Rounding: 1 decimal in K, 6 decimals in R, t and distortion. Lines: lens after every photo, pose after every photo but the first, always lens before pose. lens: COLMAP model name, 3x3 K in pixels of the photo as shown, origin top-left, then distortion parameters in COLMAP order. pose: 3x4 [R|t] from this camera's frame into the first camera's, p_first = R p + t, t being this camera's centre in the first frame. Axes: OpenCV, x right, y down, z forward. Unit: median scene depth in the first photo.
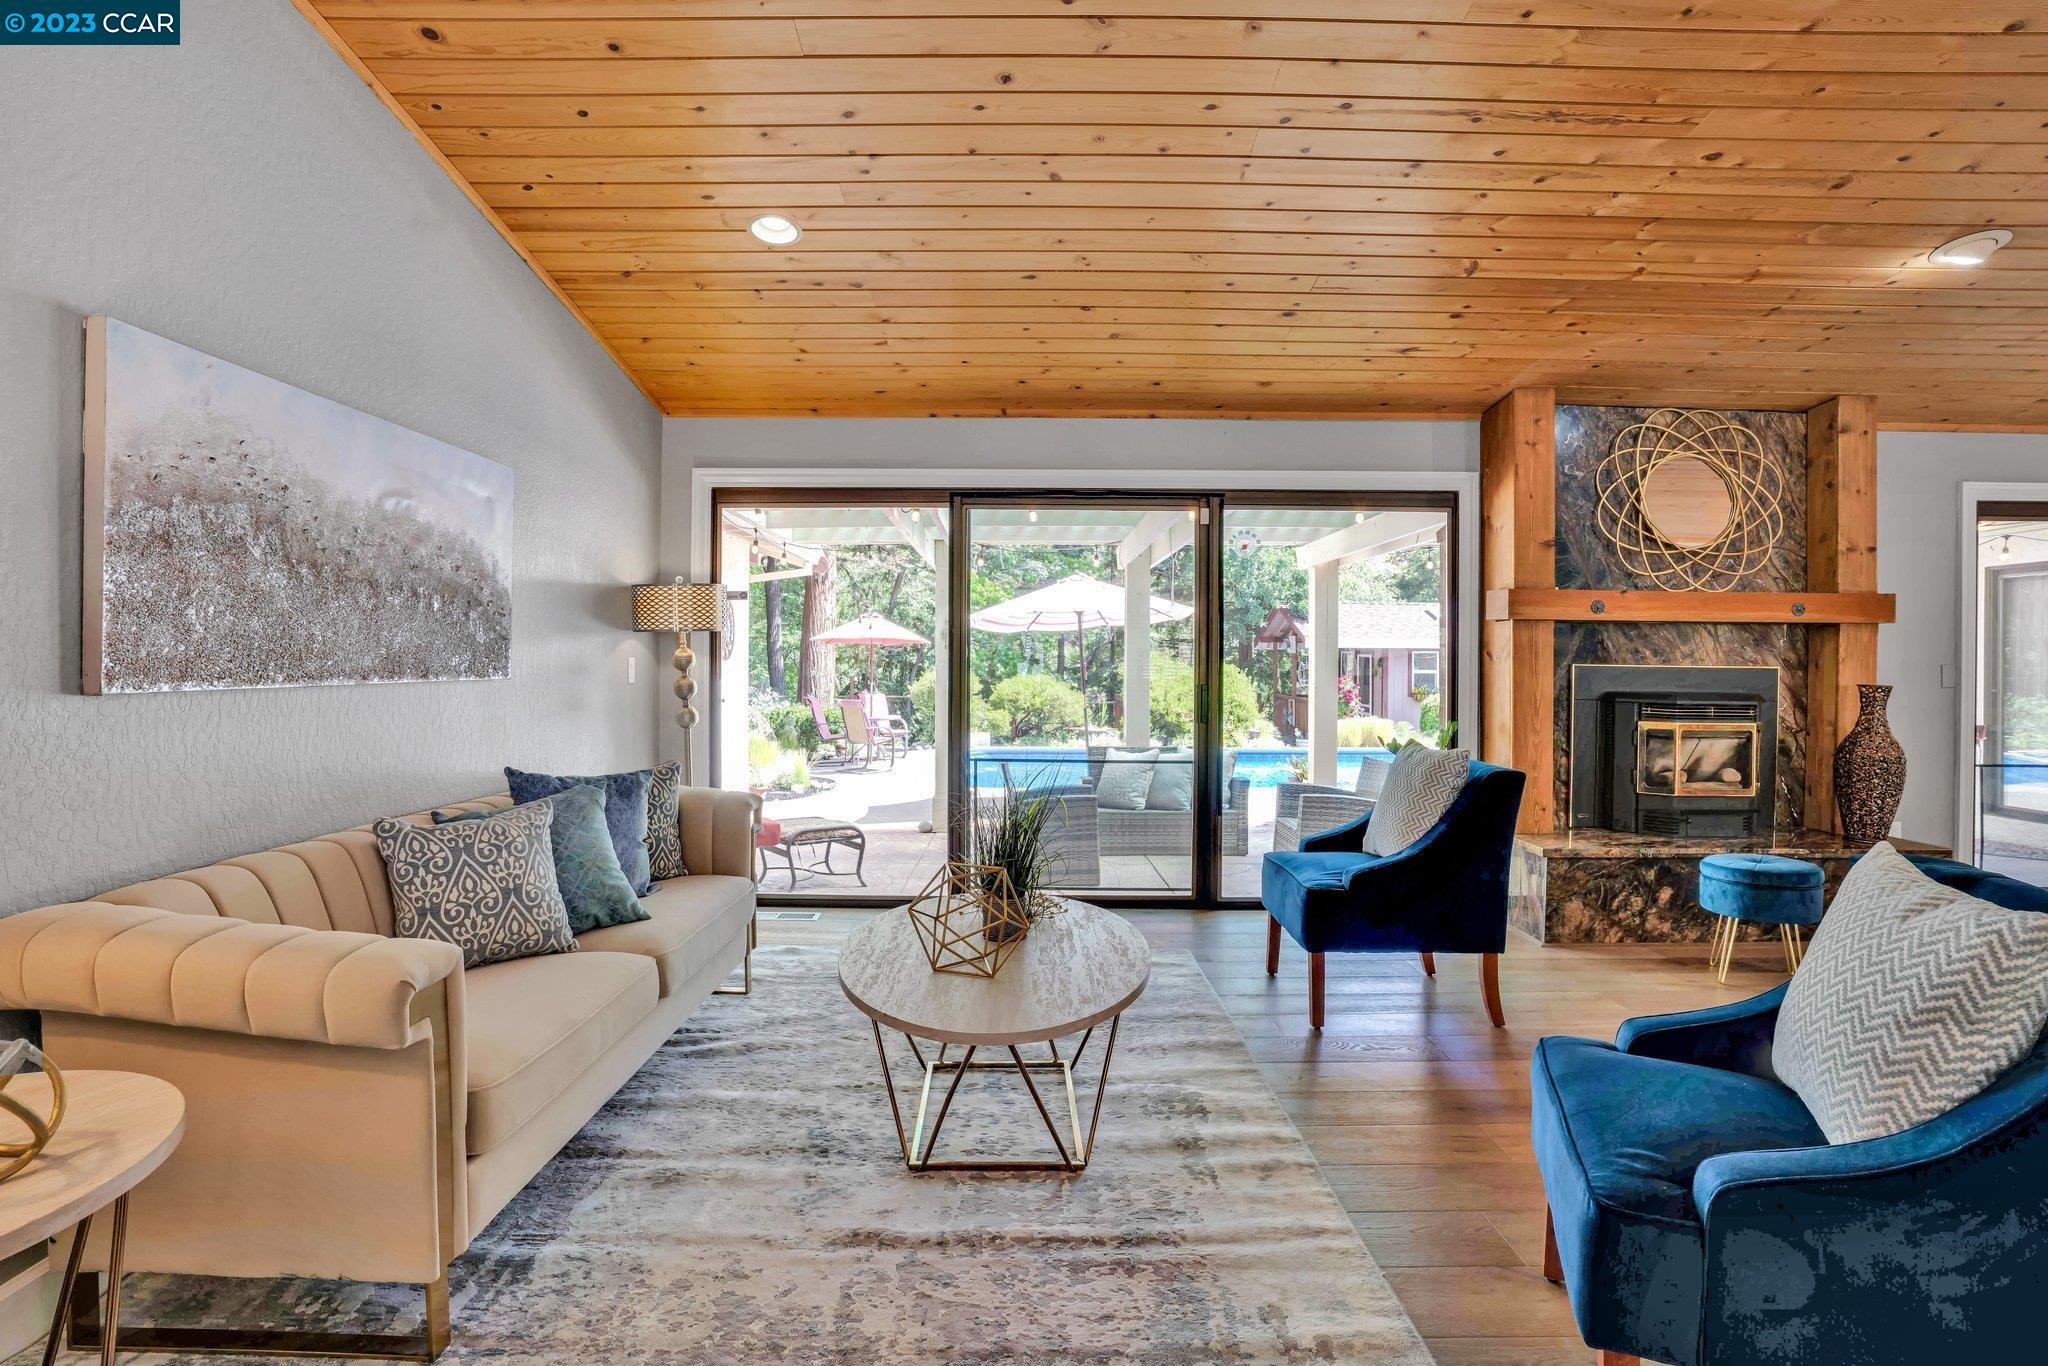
lens RADIAL K [[1048.2, 0, 1056.6], [0, 1048.2, 684.7], [0, 0, 1]] dist [-0.037741, 0.000438]
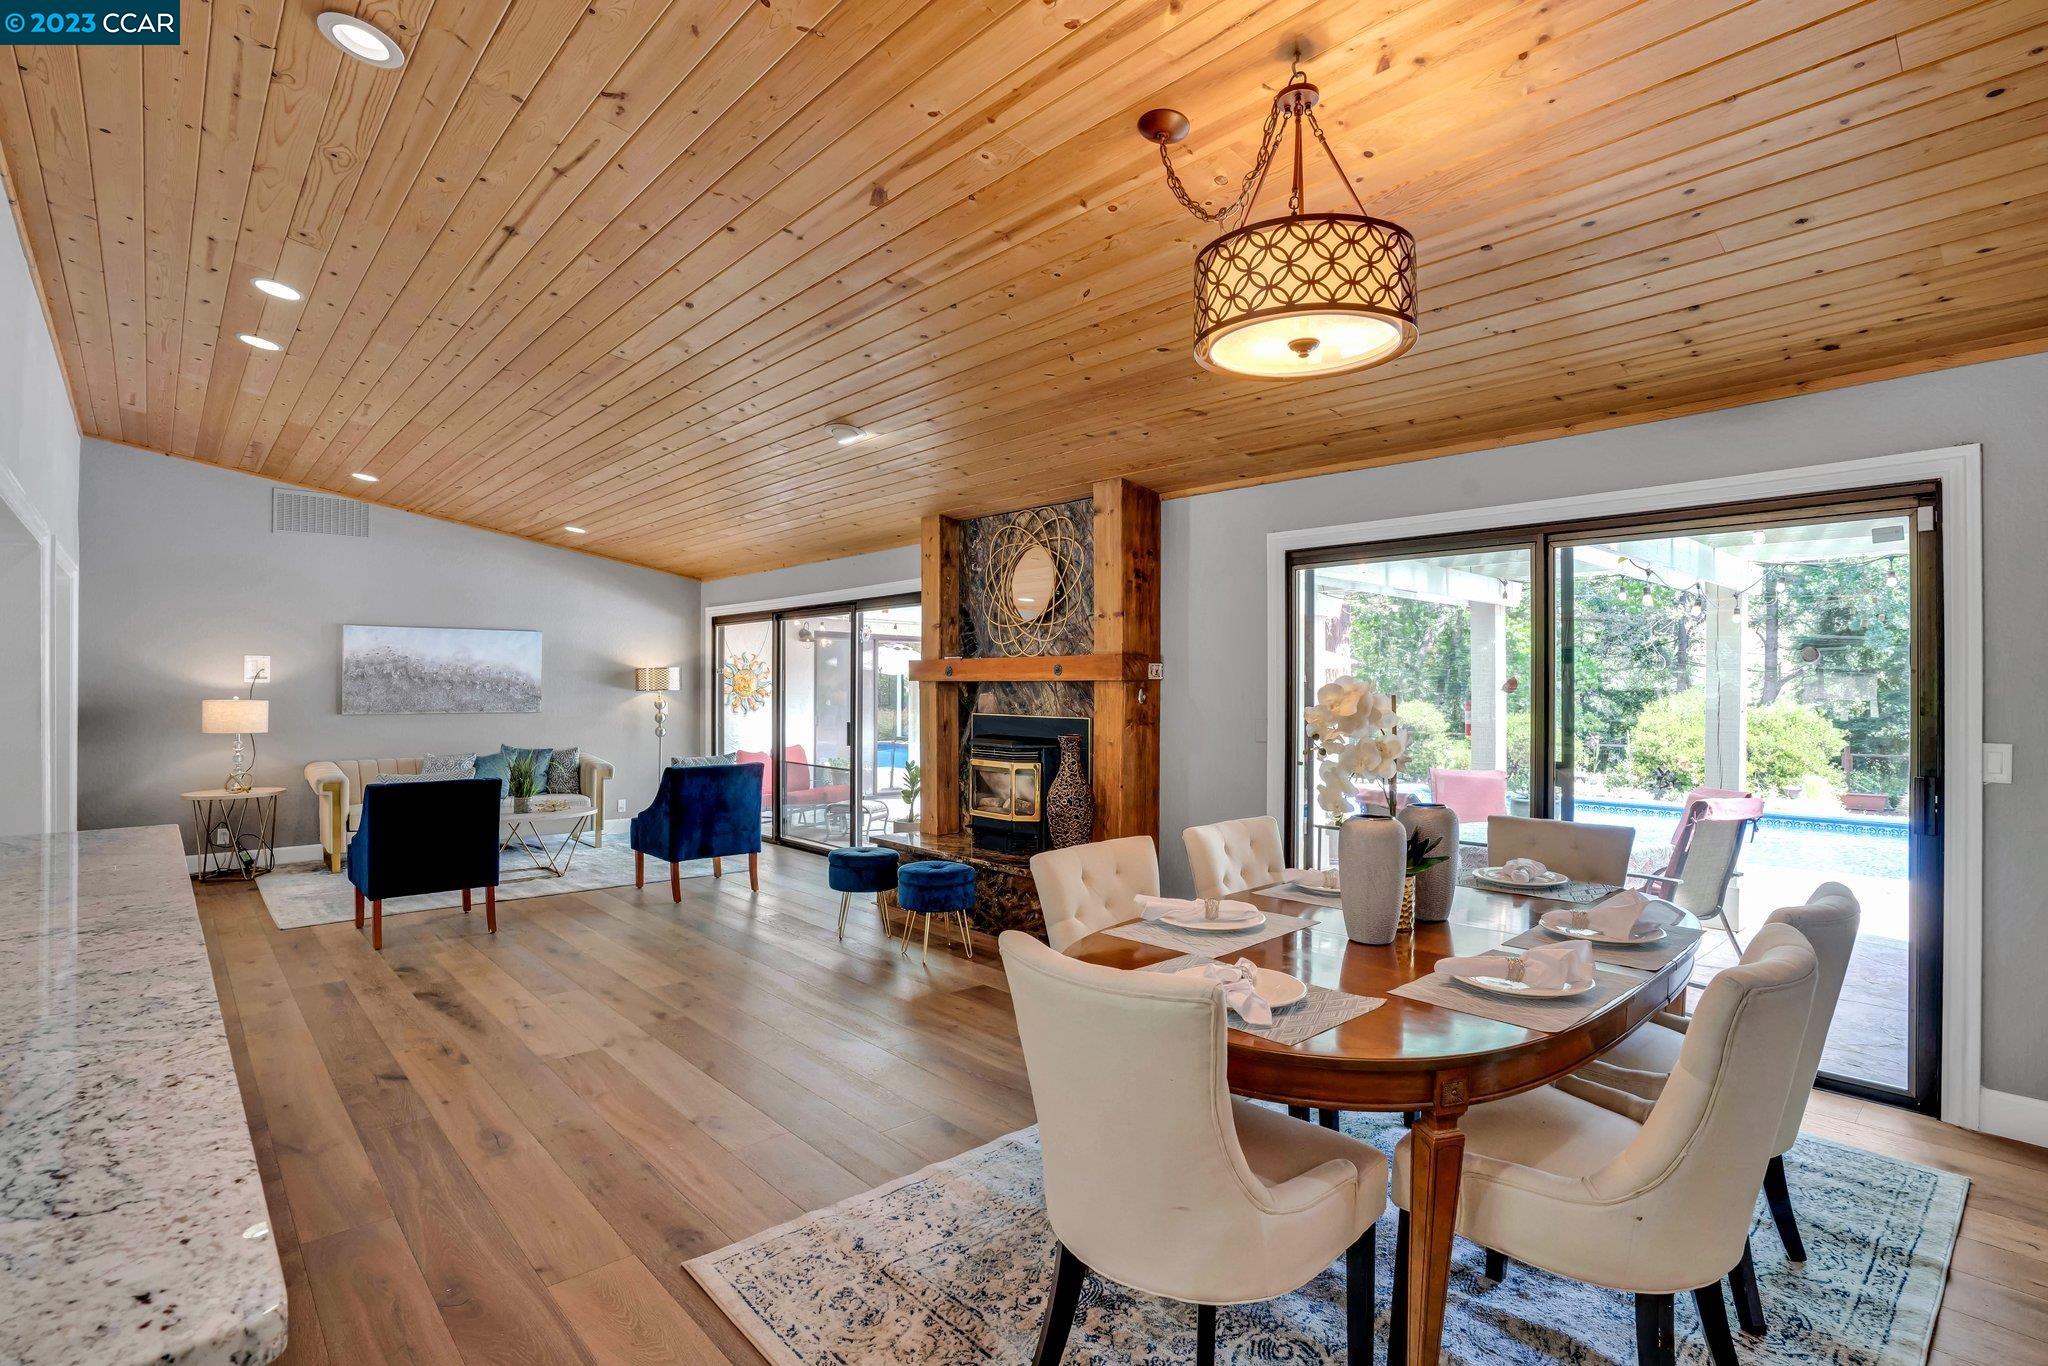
lens RADIAL K [[1014.3, 0, 1028.1], [0, 1014.3, 696.4], [0, 0, 1]] dist [-0.025074, 0.000512]
pose [[0.631786, 0.003481, -0.775135, 1.582941], [-0.019178, 0.999754, -0.011142, -0.028009], [0.774906, 0.021905, 0.631697, 0.220290]]
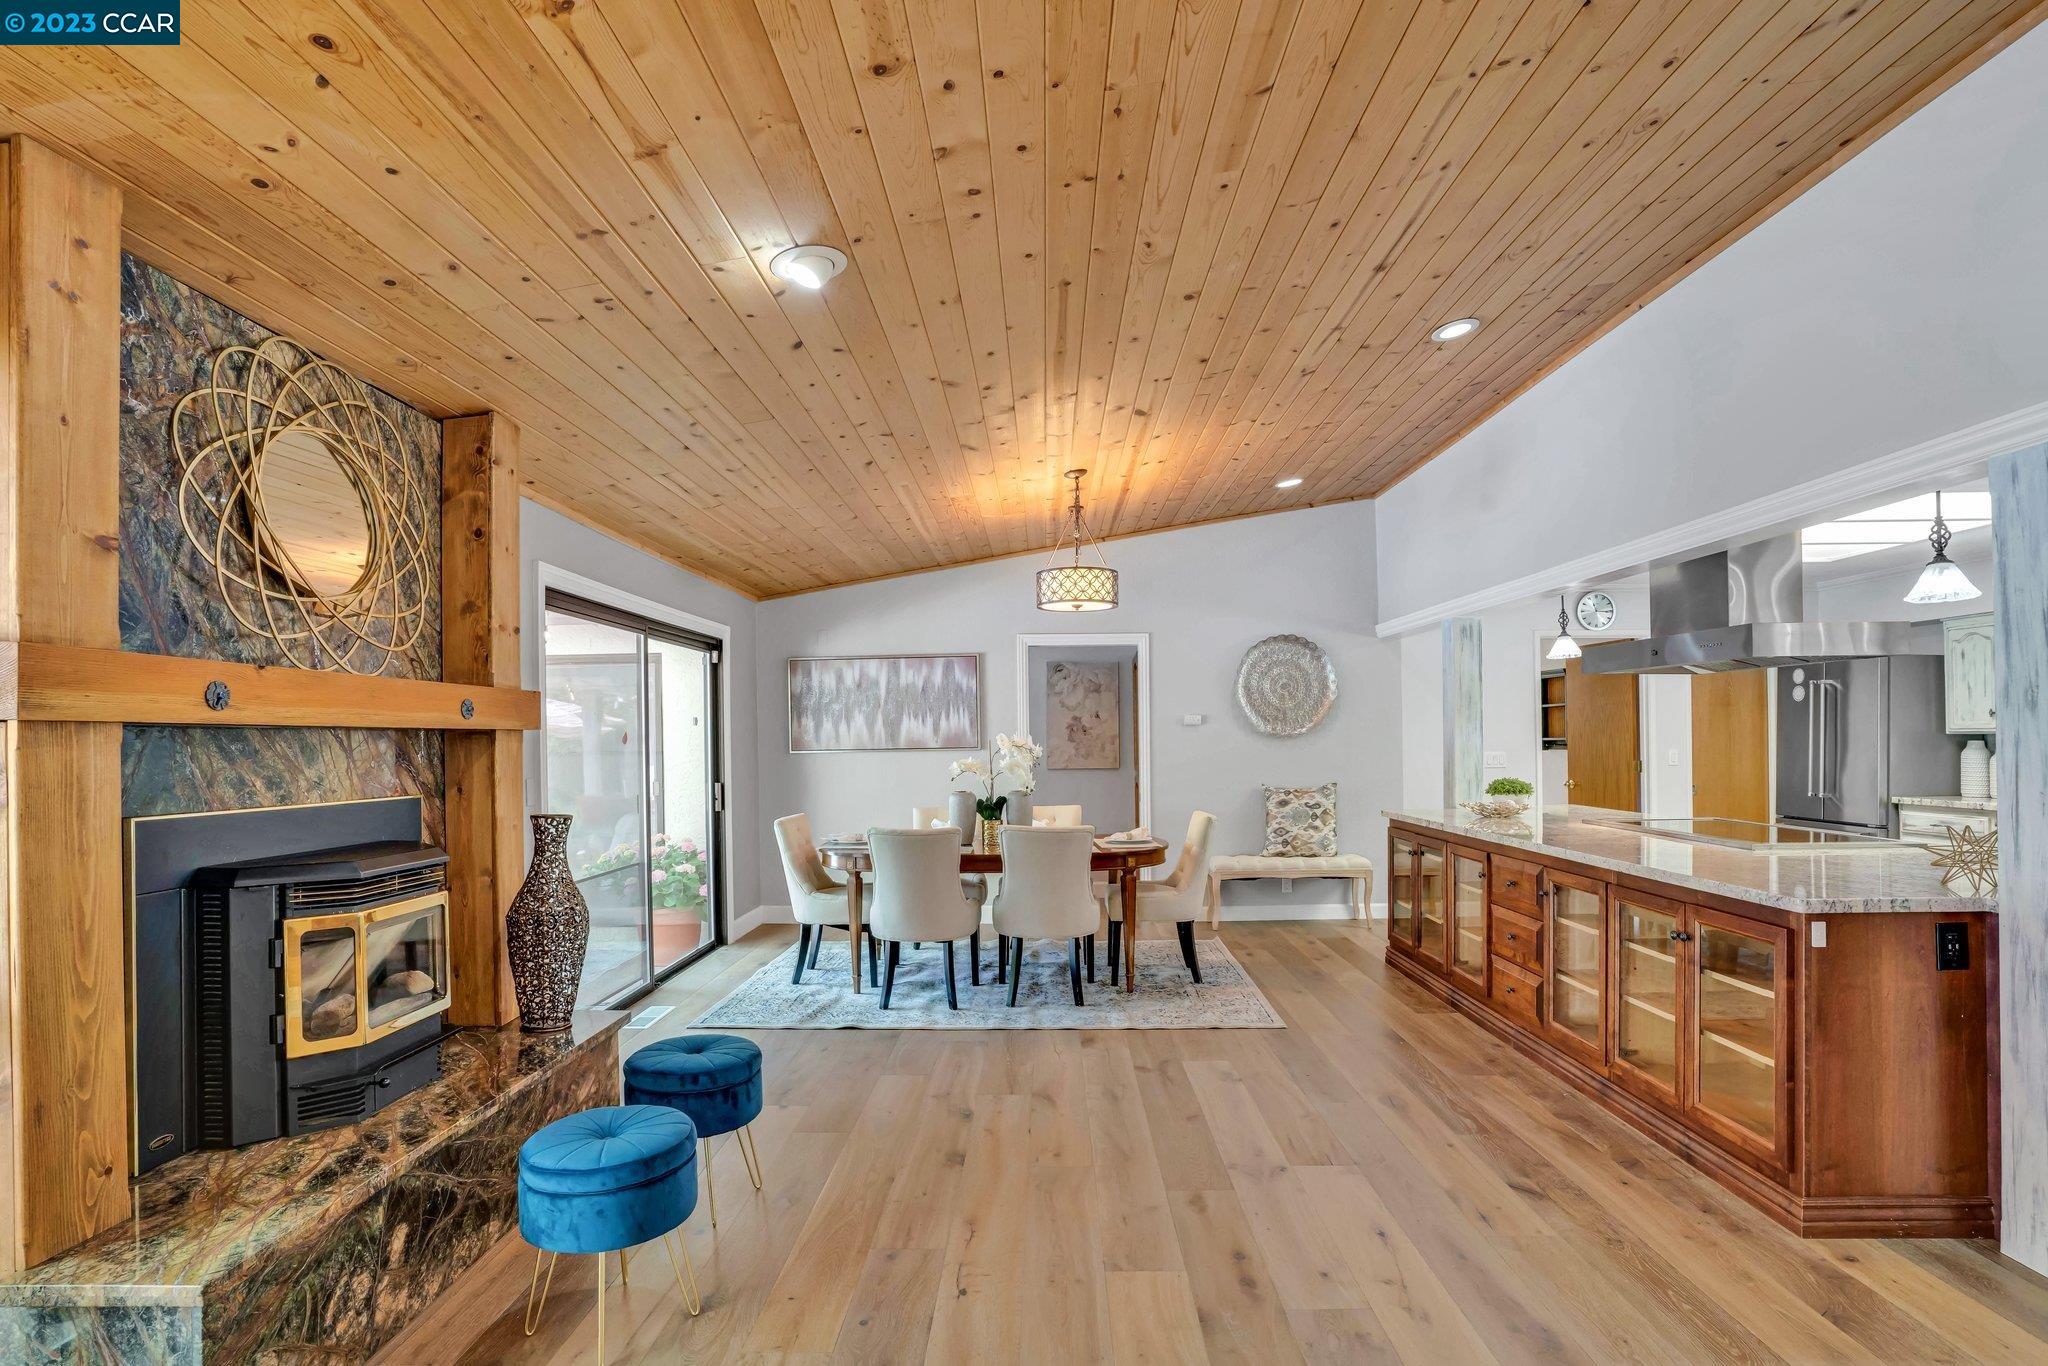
lens RADIAL K [[1020.6, 0, 1016.7], [0, 1020.6, 737.1], [0, 0, 1]] dist [-0.085899, 0.040622]
pose [[0.078194, -0.002729, 0.996934, 0.100515], [0.030406, 0.999538, 0.000351, -0.043858], [-0.996474, 0.030286, 0.078240, 0.582098]]
